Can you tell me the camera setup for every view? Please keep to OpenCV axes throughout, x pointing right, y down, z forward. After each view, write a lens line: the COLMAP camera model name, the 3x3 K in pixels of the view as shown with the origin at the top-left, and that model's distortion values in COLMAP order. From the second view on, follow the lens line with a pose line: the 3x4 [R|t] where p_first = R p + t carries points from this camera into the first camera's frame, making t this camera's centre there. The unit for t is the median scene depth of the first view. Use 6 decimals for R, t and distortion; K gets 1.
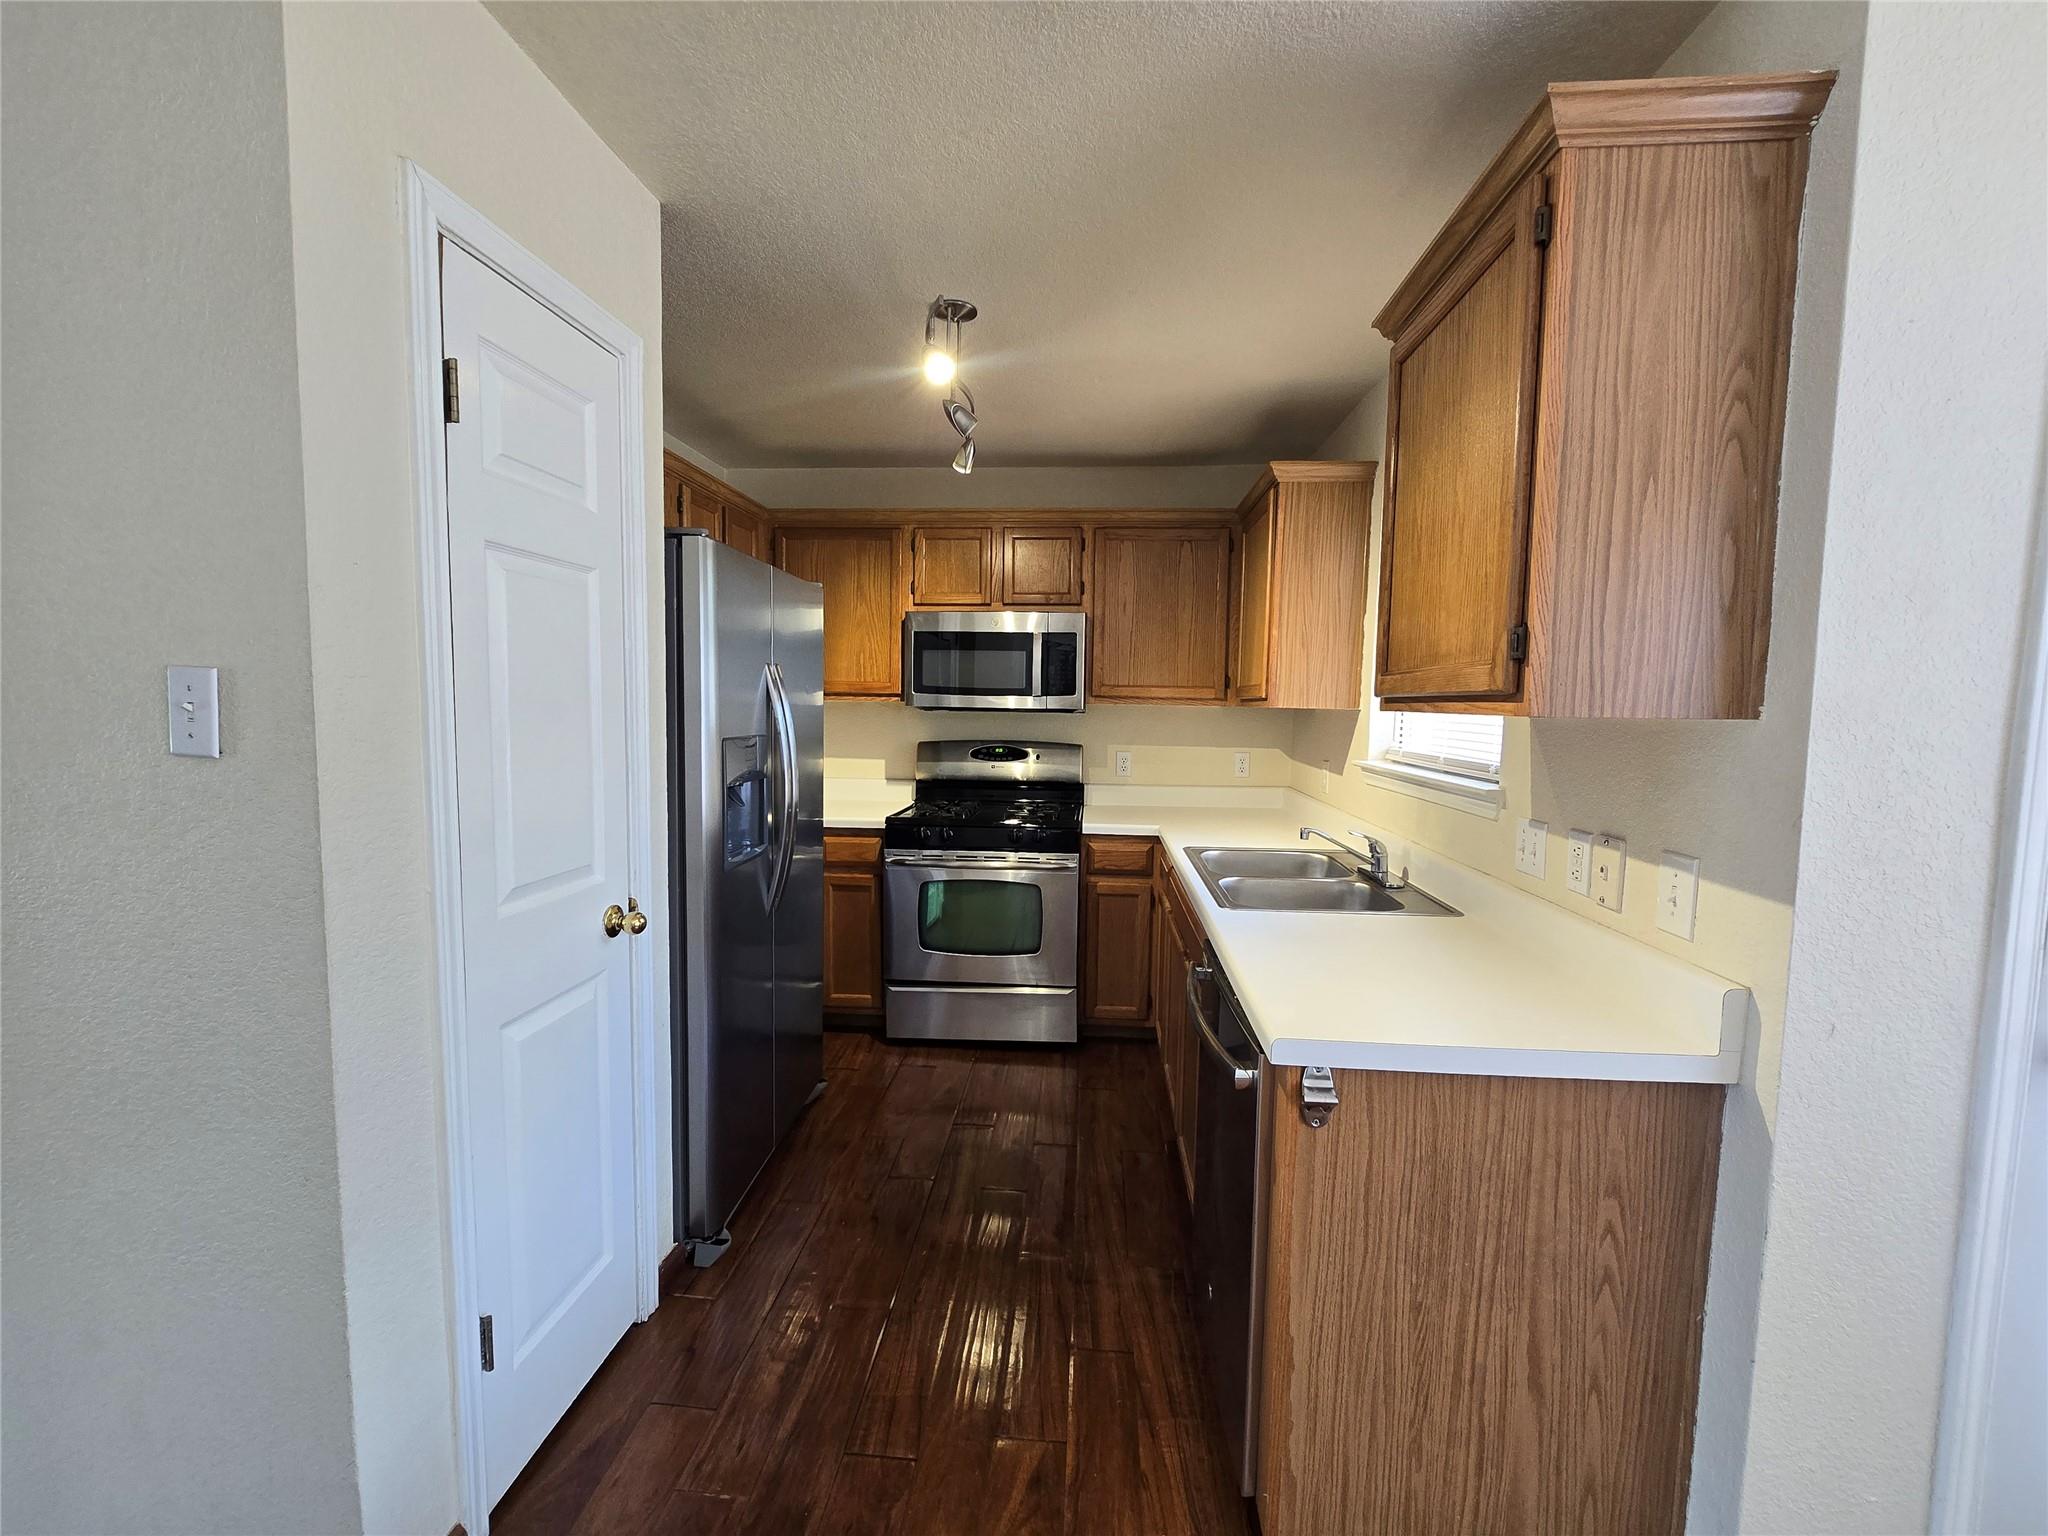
lens RADIAL K [[840.4, 0, 1034.7], [0, 840.4, 770.3], [0, 0, 1]] dist [-0.003271, -0.000305]
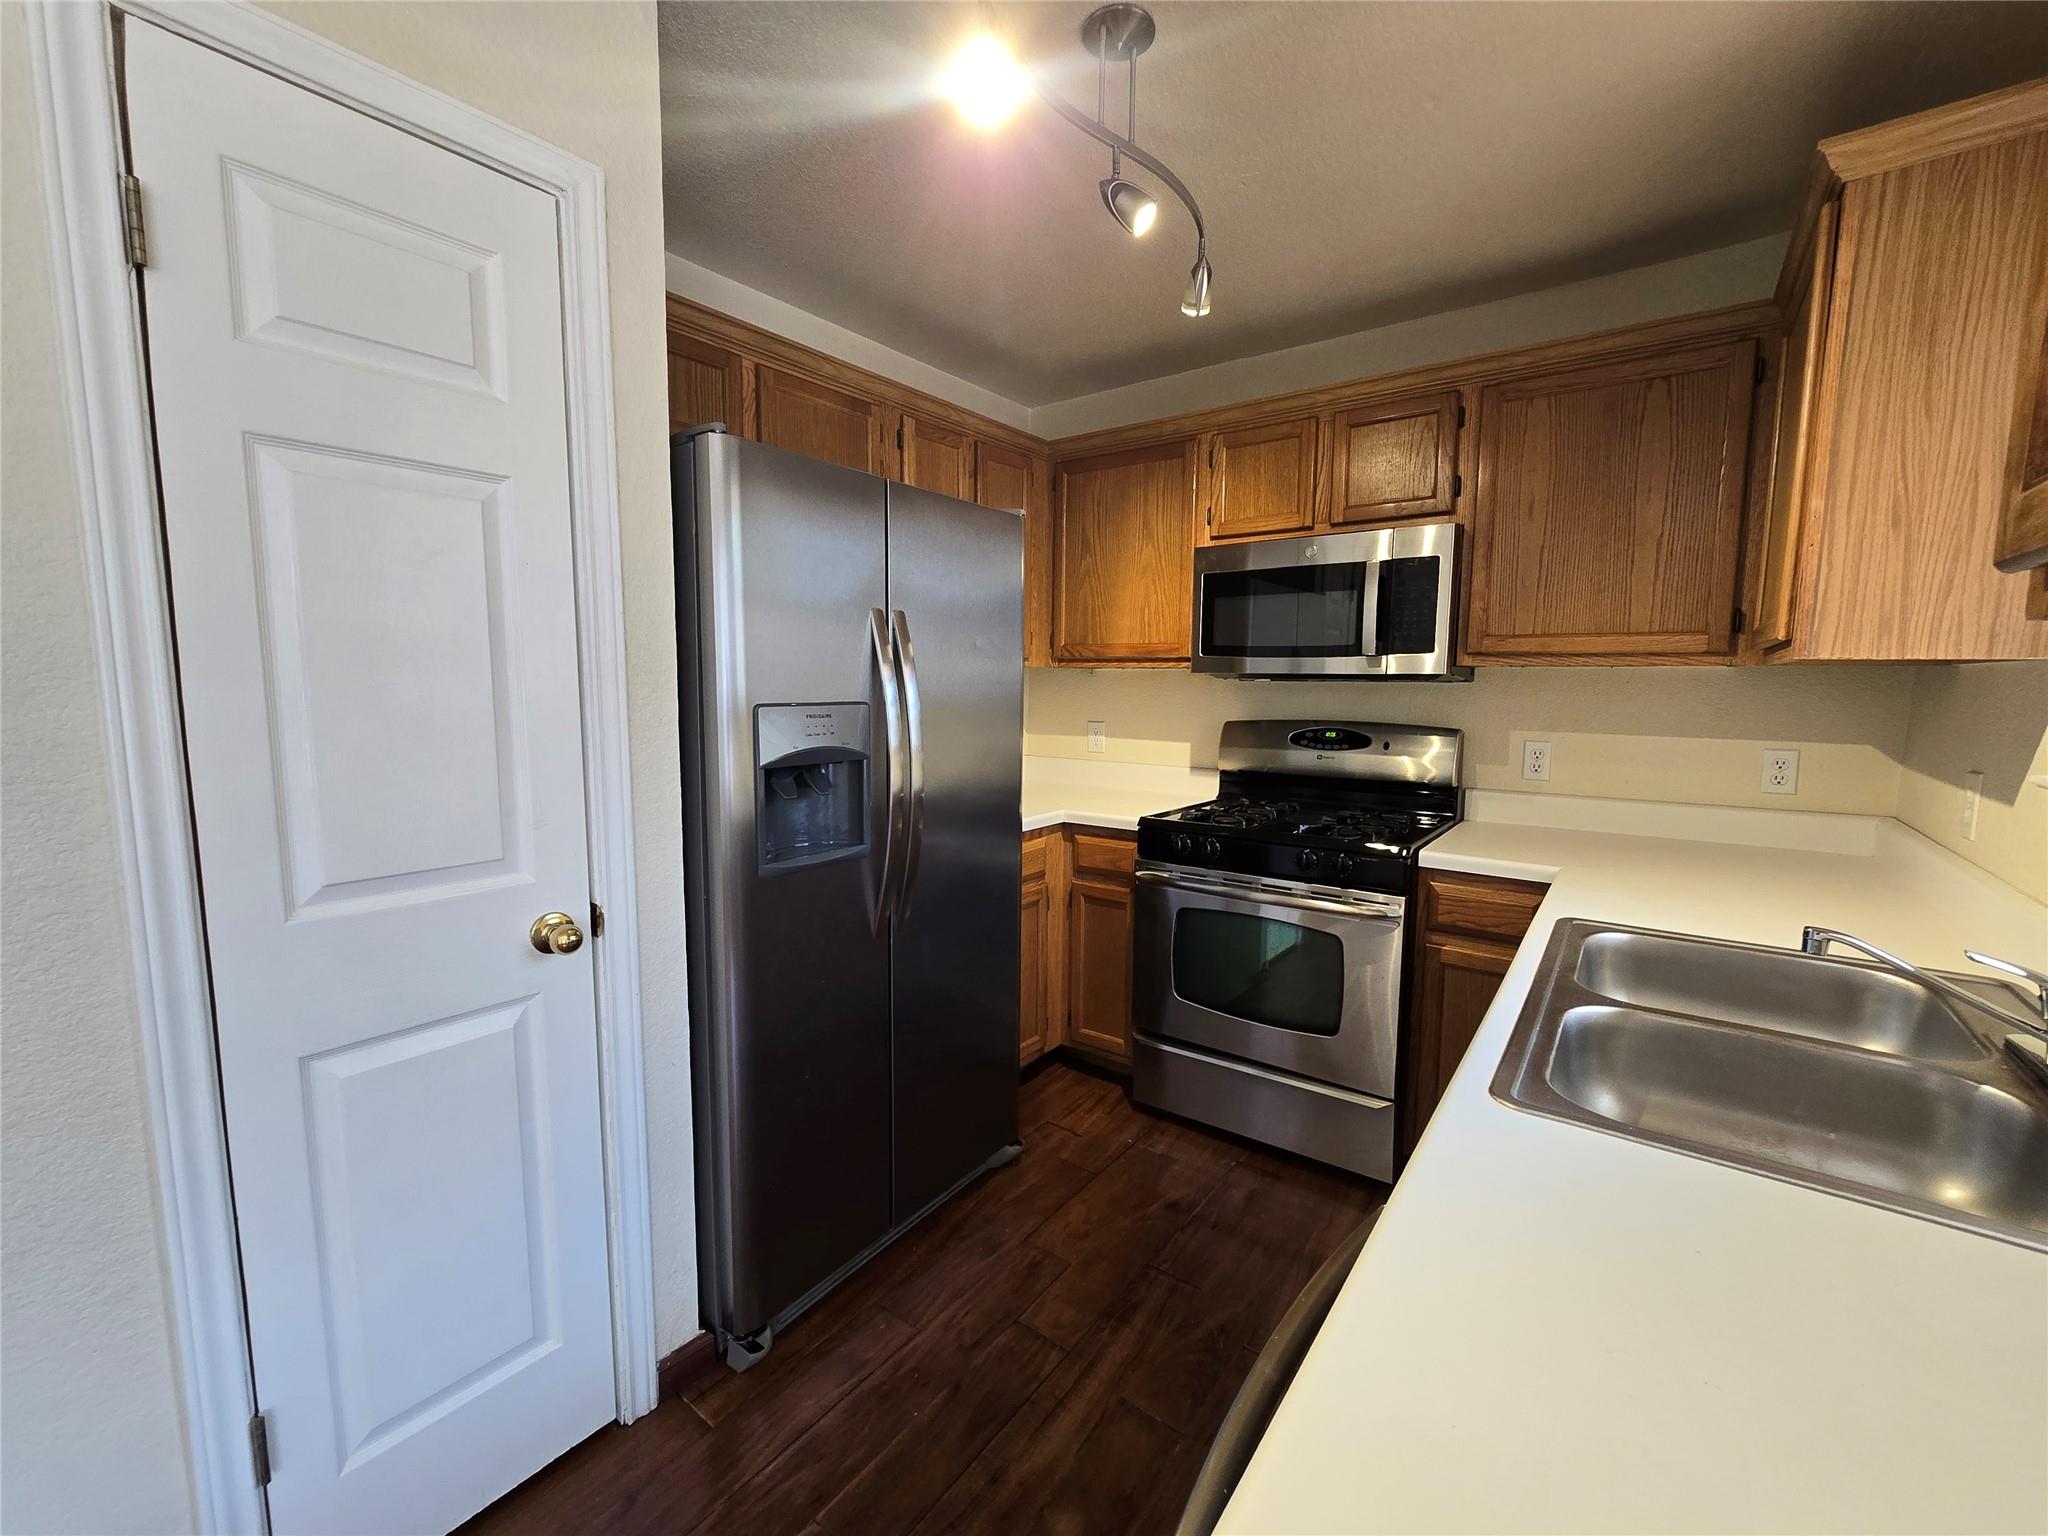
lens RADIAL K [[840.4, 0, 1026.6], [0, 840.4, 768.8], [0, 0, 1]] dist [-0.003271, -0.000305]
pose [[0.840245, 0.047365, -0.540134, 0.144853], [-0.037690, 0.998870, 0.028962, -0.006468], [0.540895, -0.003977, 0.841081, 0.292876]]
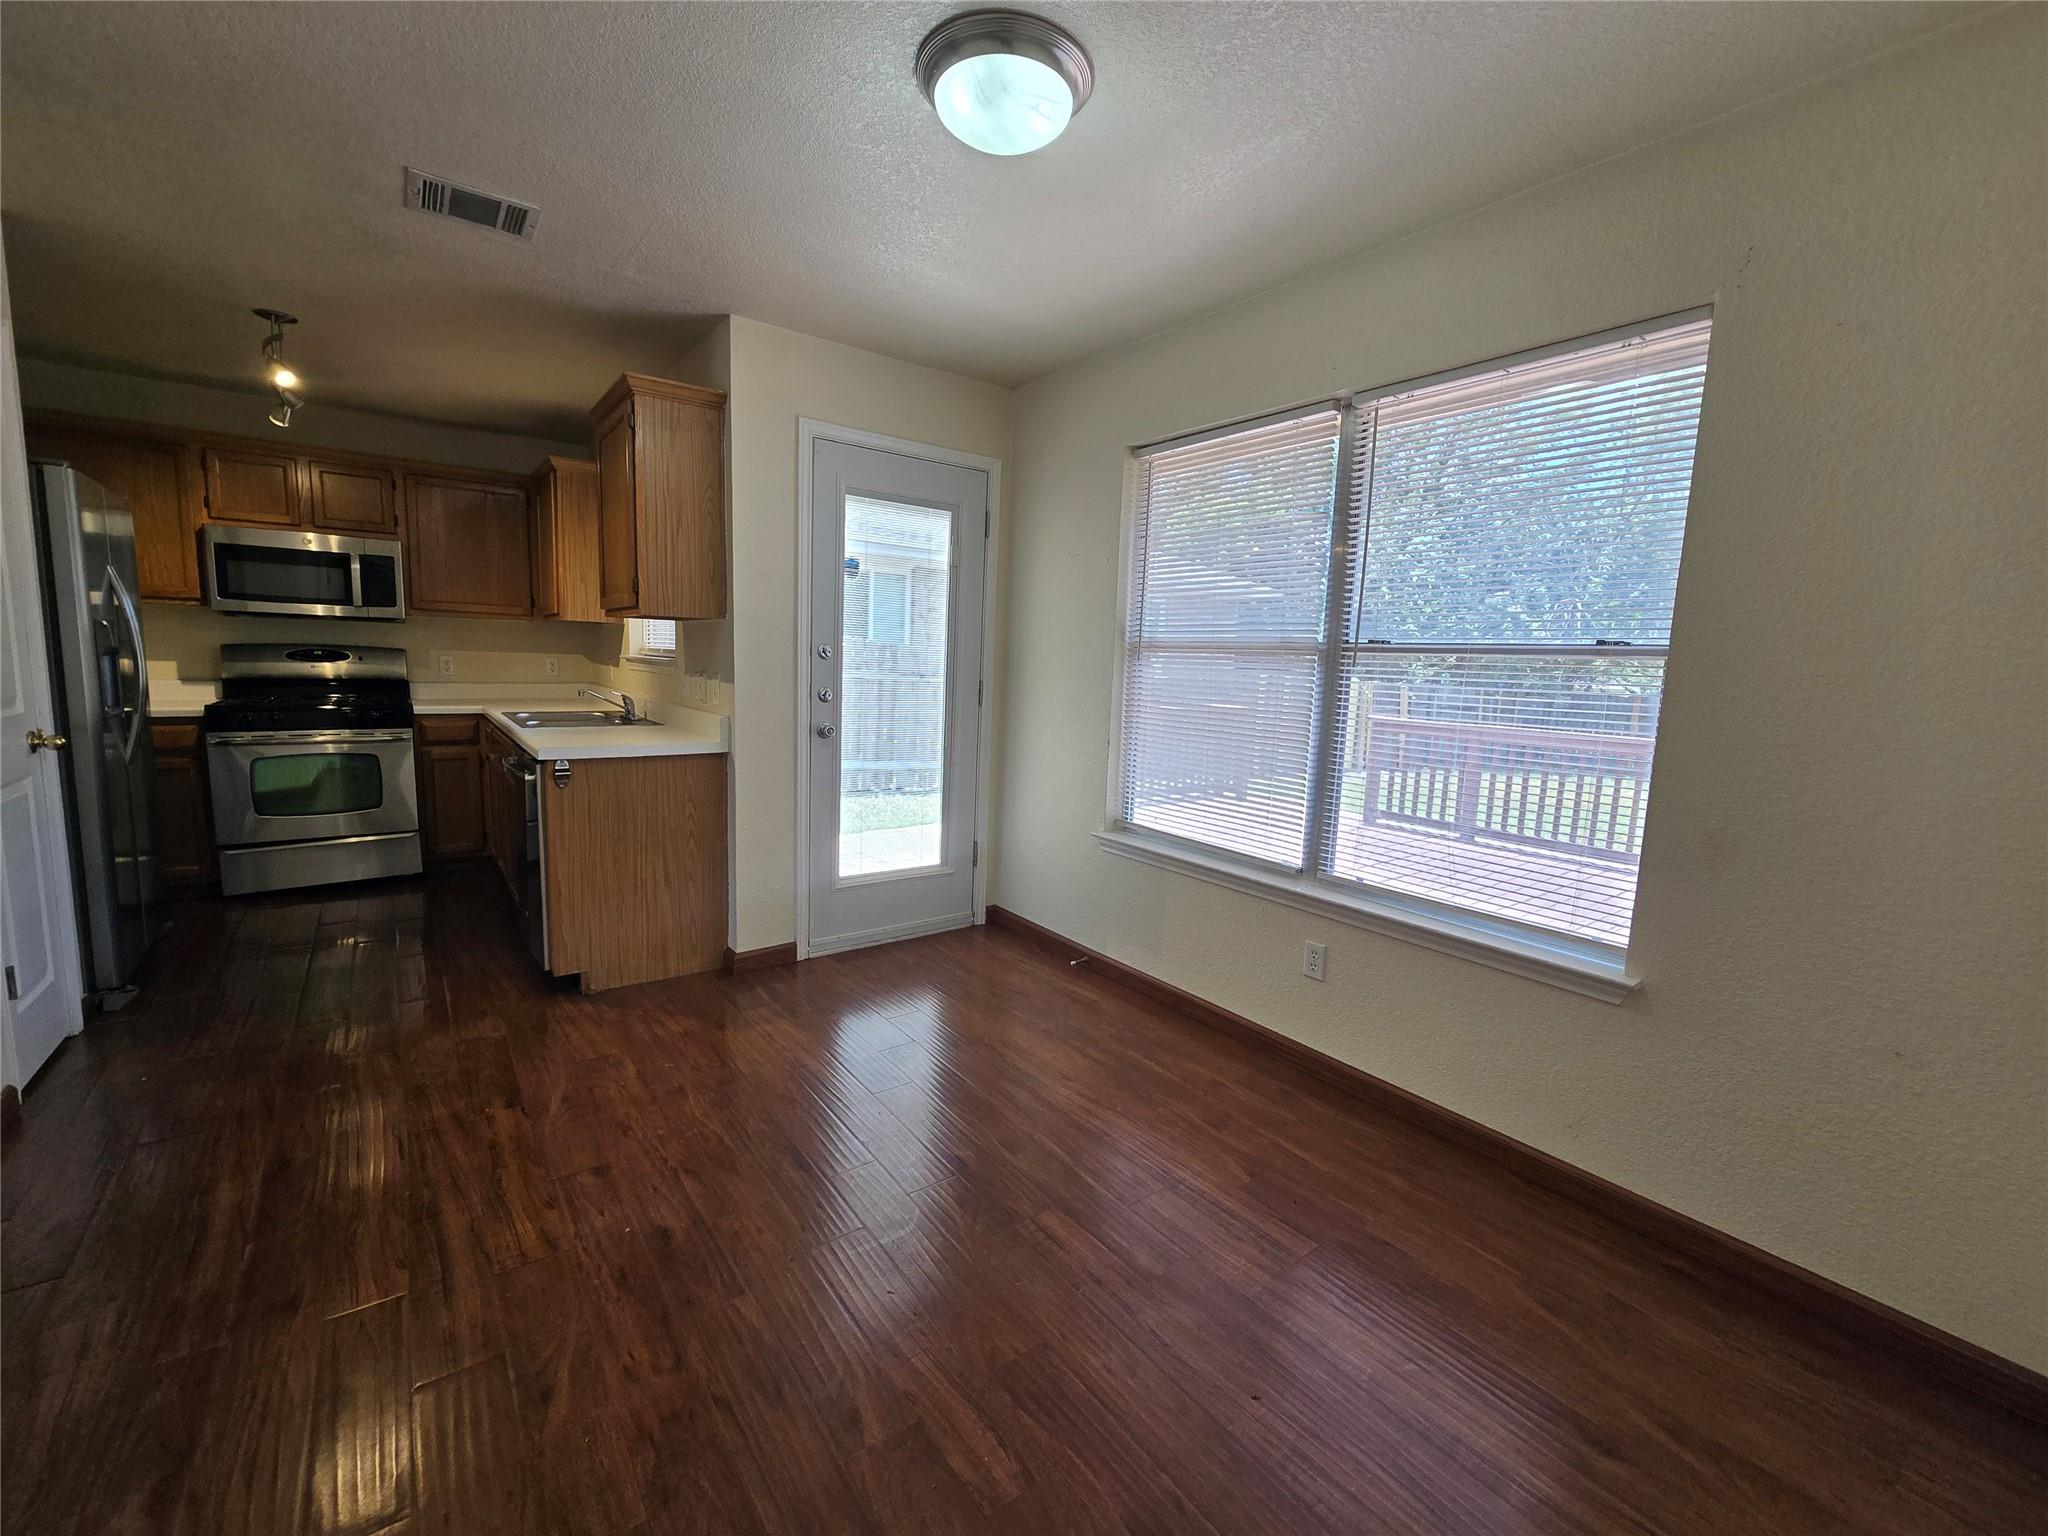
lens RADIAL K [[840.4, 0, 1026.1], [0, 840.4, 769.8], [0, 0, 1]] dist [-0.003271, -0.000305]
pose [[0.755291, -0.074564, 0.651134, -0.078744], [0.027977, 0.996270, 0.081634, 0.080251], [-0.654792, -0.043440, 0.754560, -0.597372]]
